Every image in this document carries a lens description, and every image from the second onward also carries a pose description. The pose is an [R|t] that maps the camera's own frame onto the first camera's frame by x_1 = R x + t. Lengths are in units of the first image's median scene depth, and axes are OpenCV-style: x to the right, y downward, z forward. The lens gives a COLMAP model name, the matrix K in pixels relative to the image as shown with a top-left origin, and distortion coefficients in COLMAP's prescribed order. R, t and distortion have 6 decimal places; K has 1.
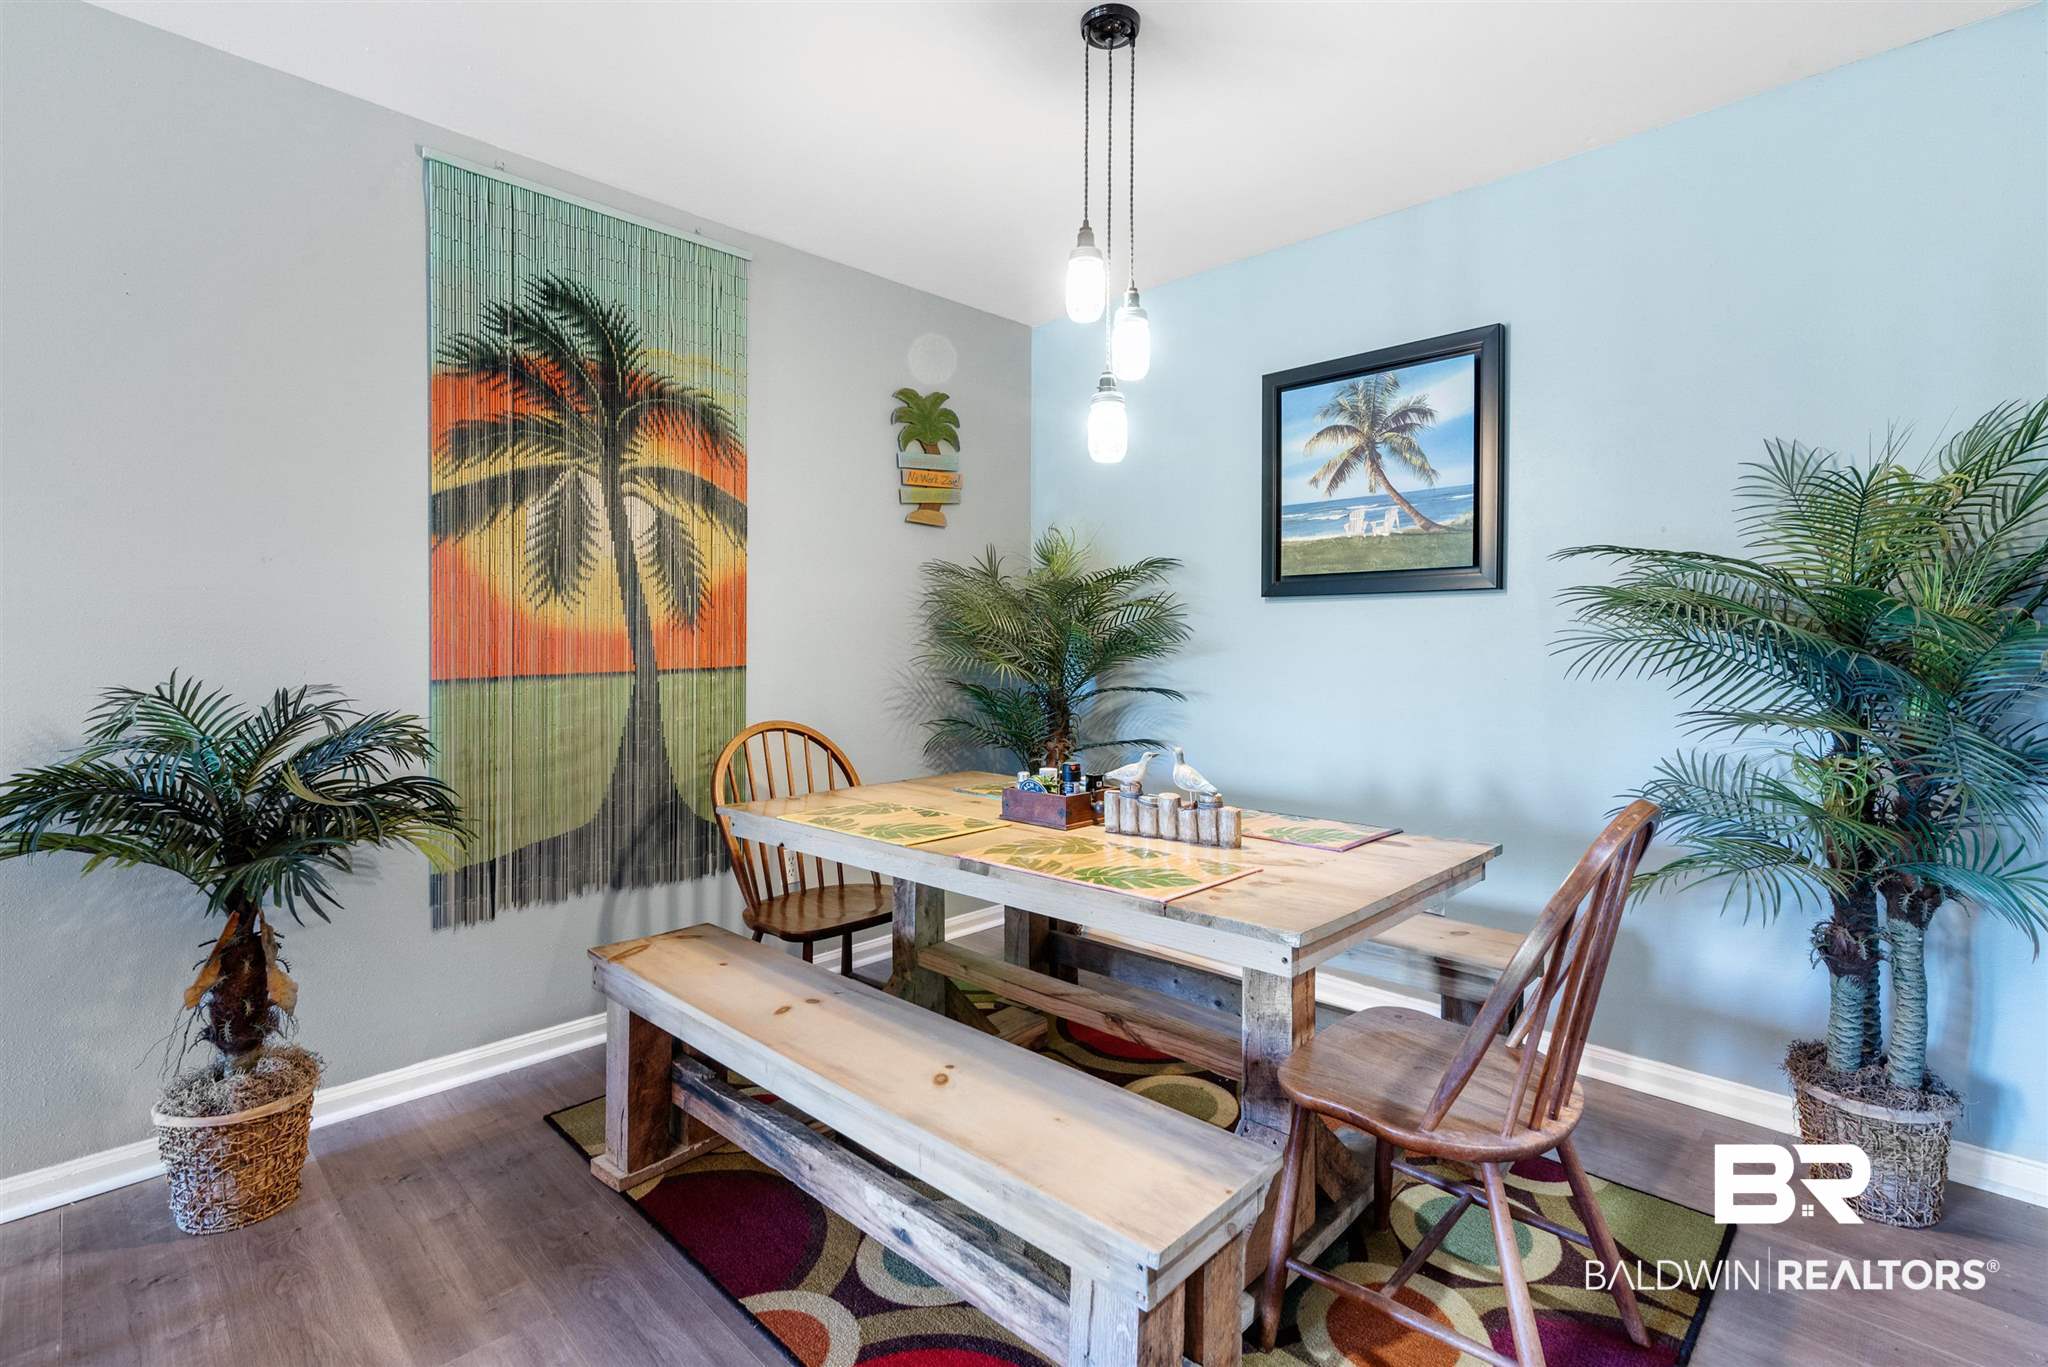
lens RADIAL K [[948.6, 0, 1027.0], [0, 948.6, 651.4], [0, 0, 1]] dist [0.013321, -0.000250]
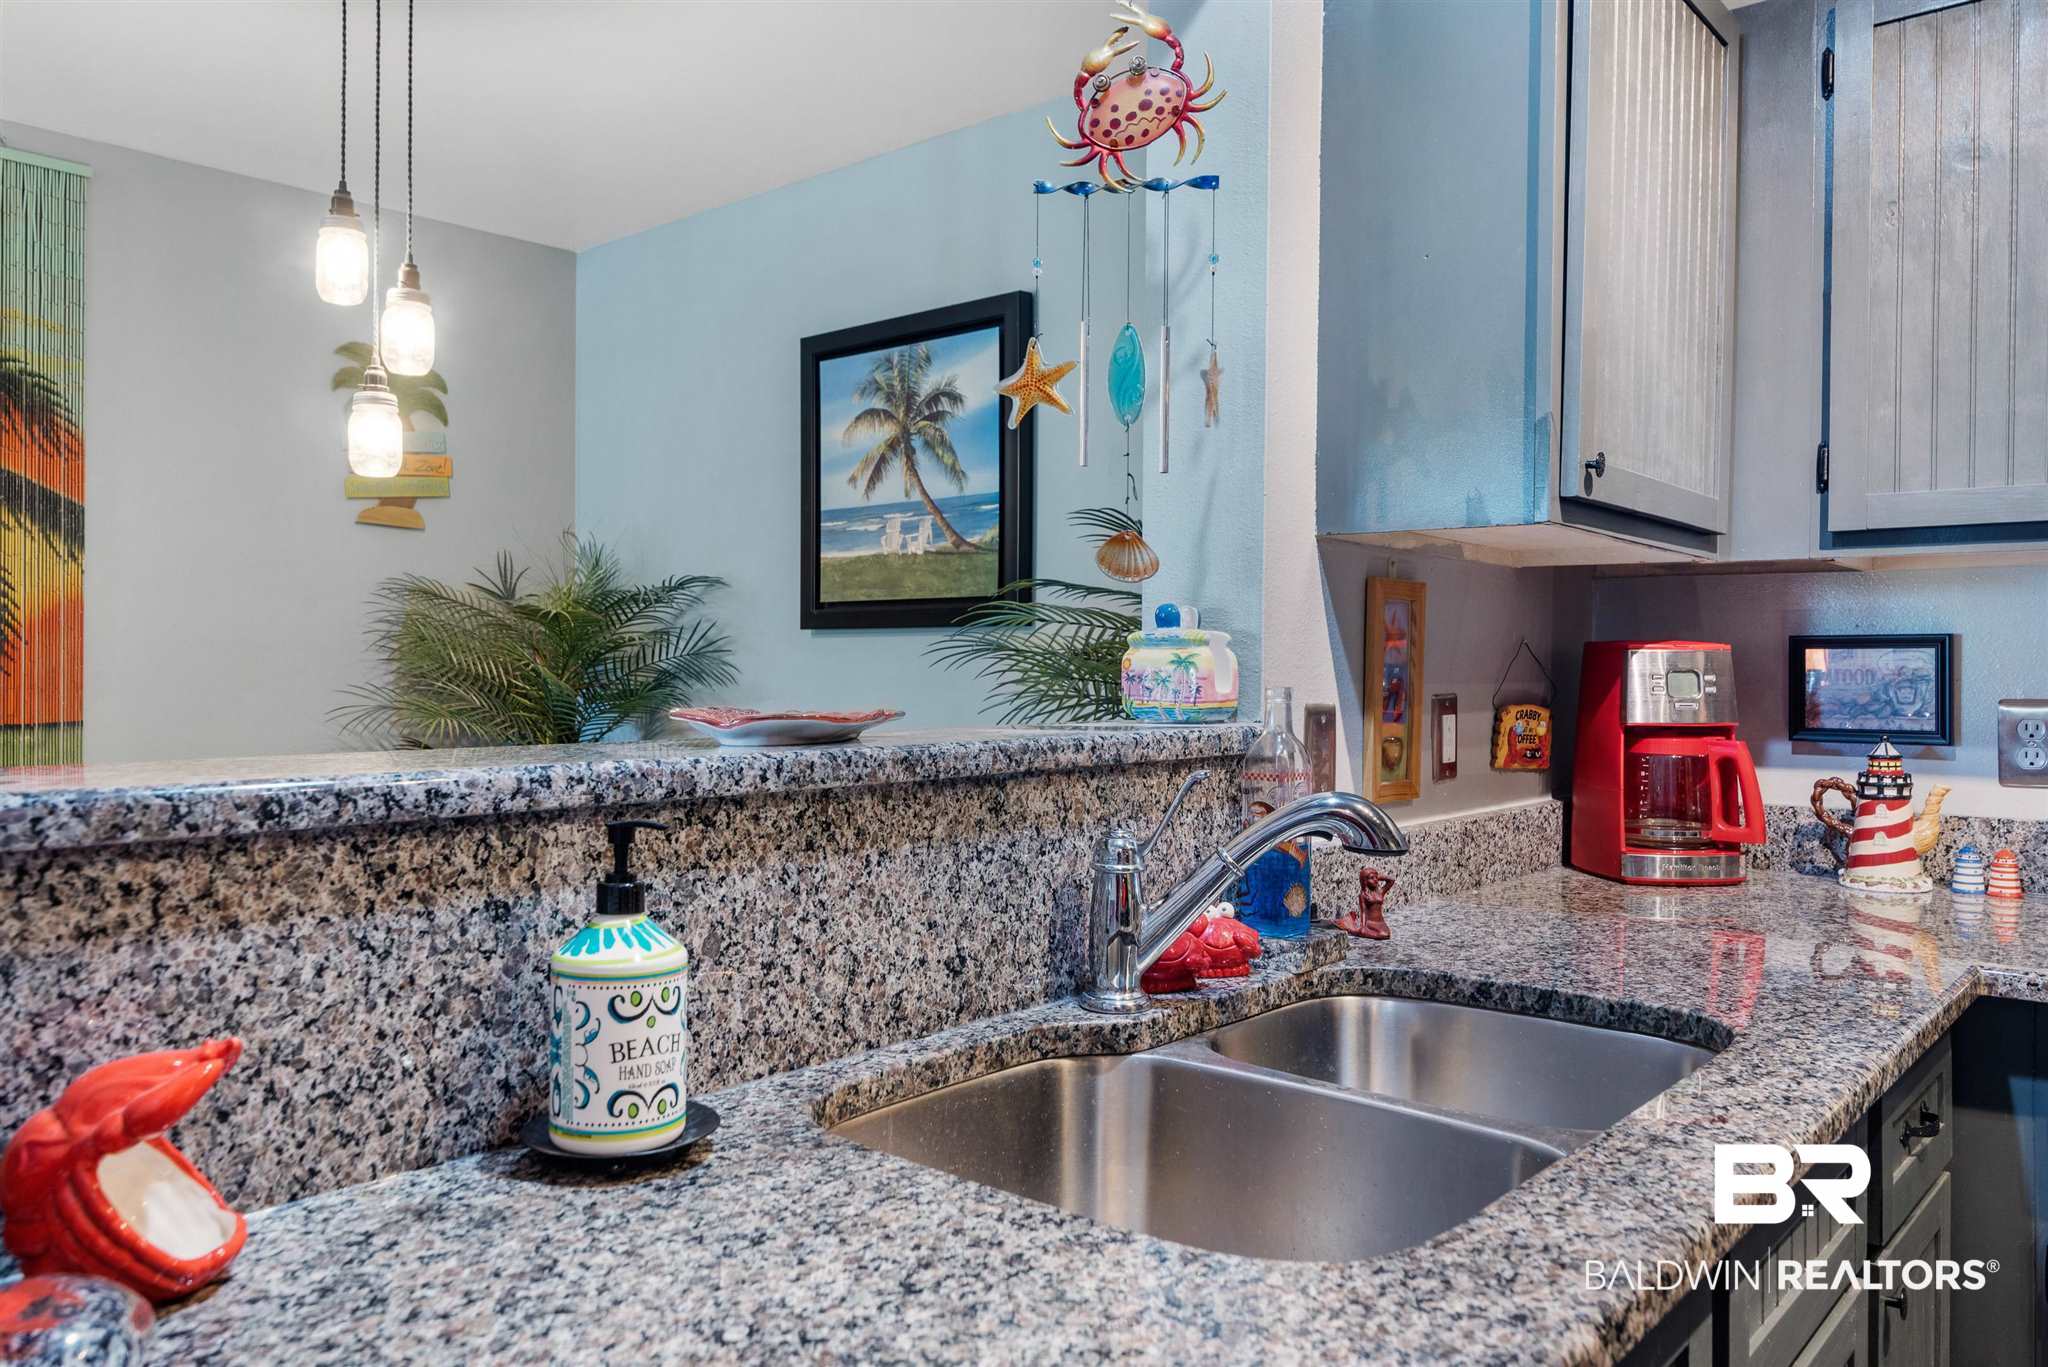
lens RADIAL K [[1476.4, 0, 1030.7], [0, 1476.4, 675.3], [0, 0, 1]] dist [0.005324, 0.000327]
pose [[0.998458, 0.003057, 0.055420, 0.419397], [-0.002805, 0.999985, -0.004634, -0.018375], [-0.055433, 0.004471, 0.998452, -0.214404]]
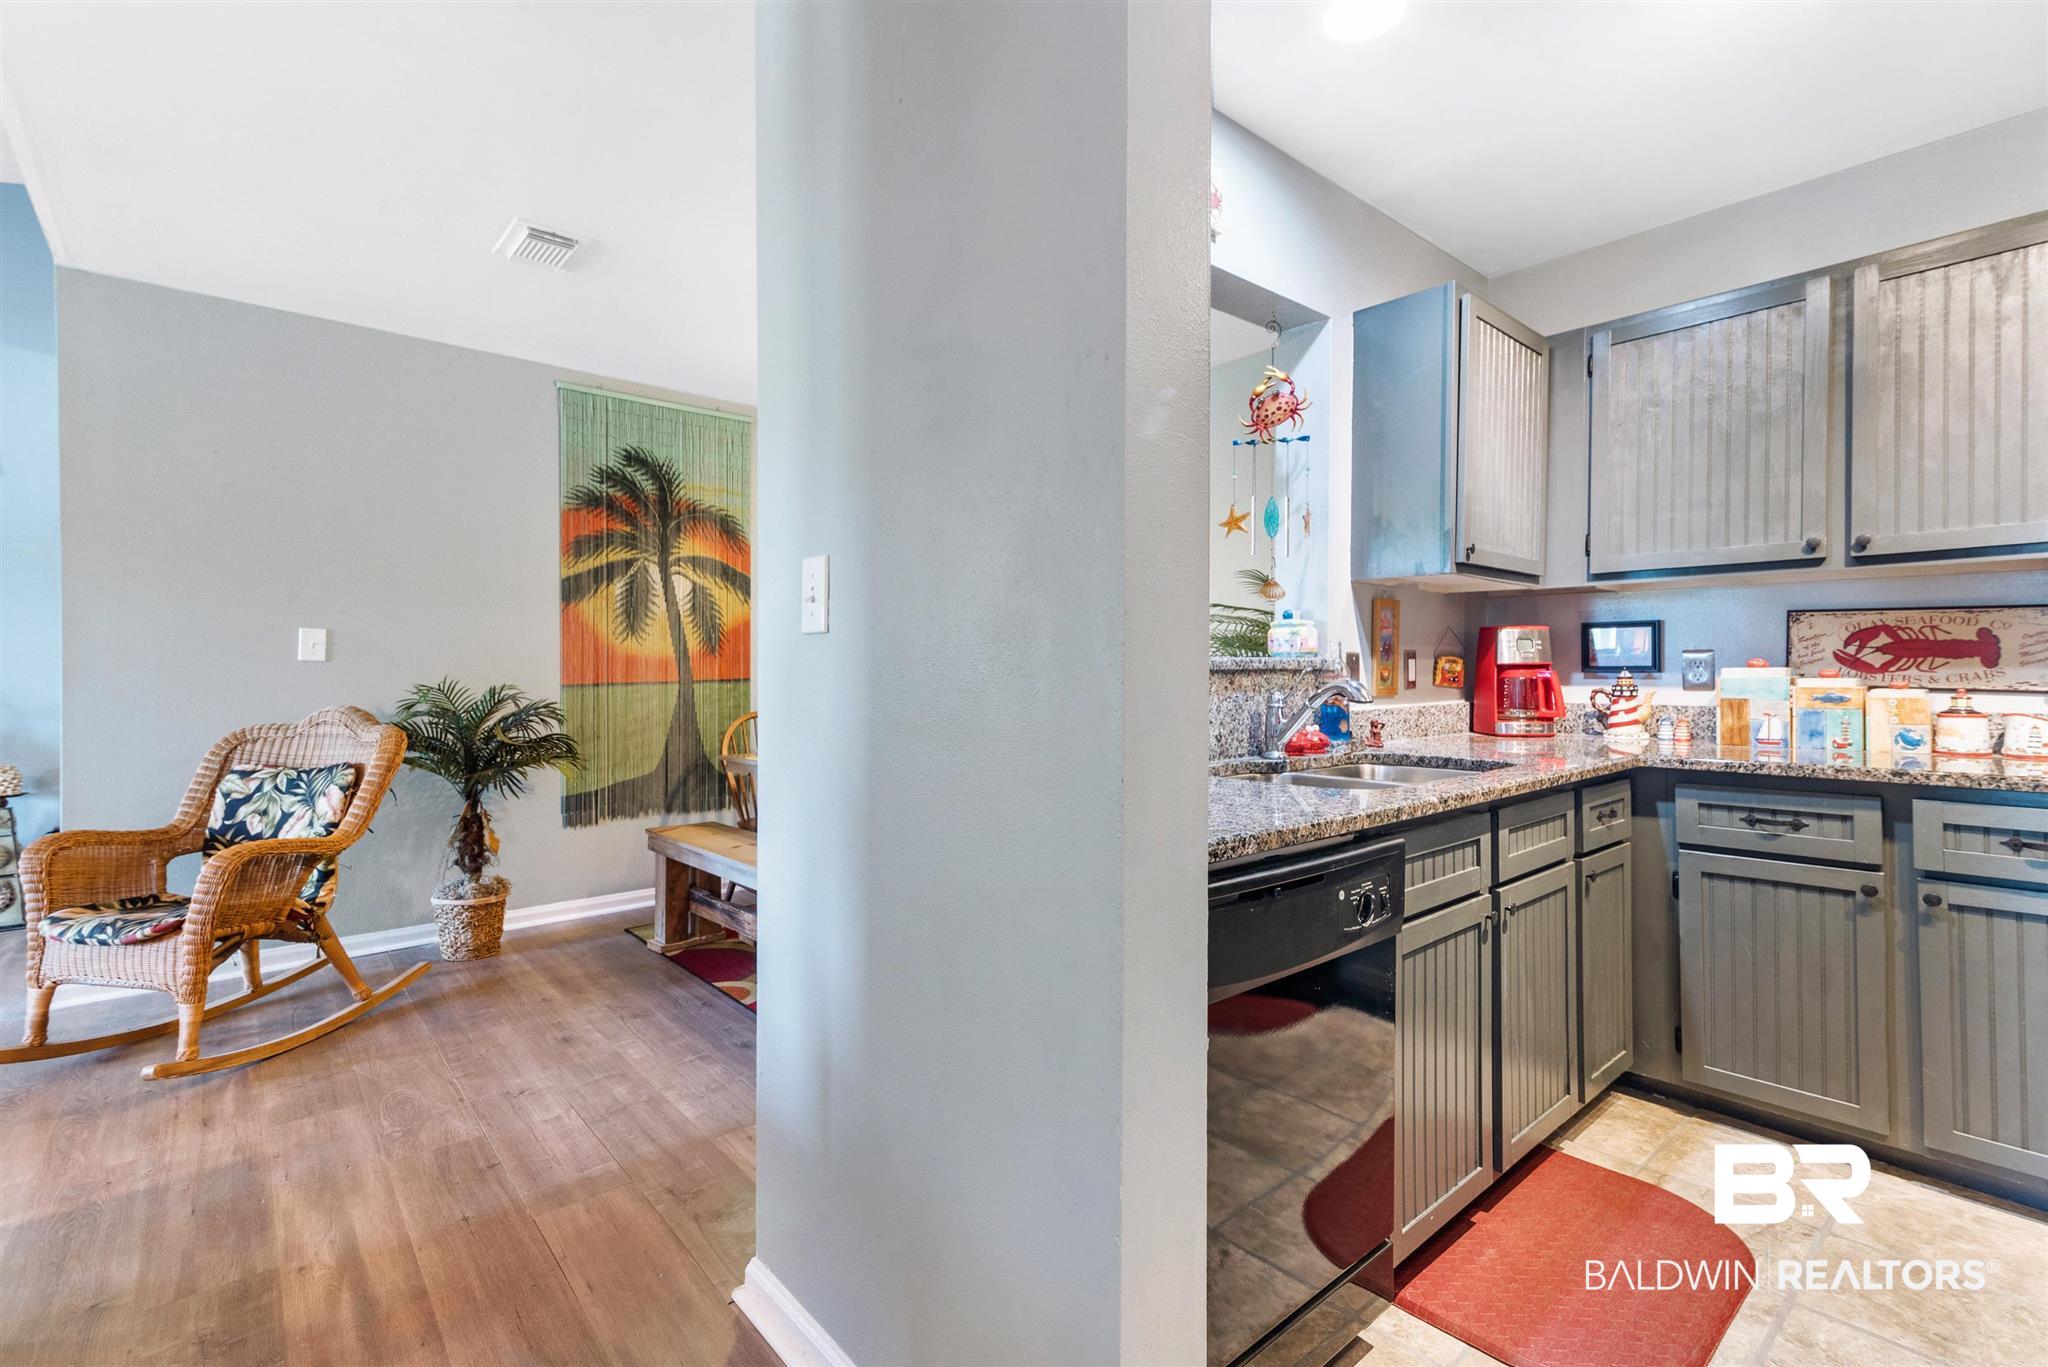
lens RADIAL K [[924.3, 0, 1032.1], [0, 924.3, 676.4], [0, 0, 1]] dist [0.014047, -0.001673]
pose [[0.997012, -0.003374, -0.077172, 0.324368], [0.003381, 0.999994, -0.000035, 0.015458], [0.077172, -0.000226, 0.997018, -0.558583]]
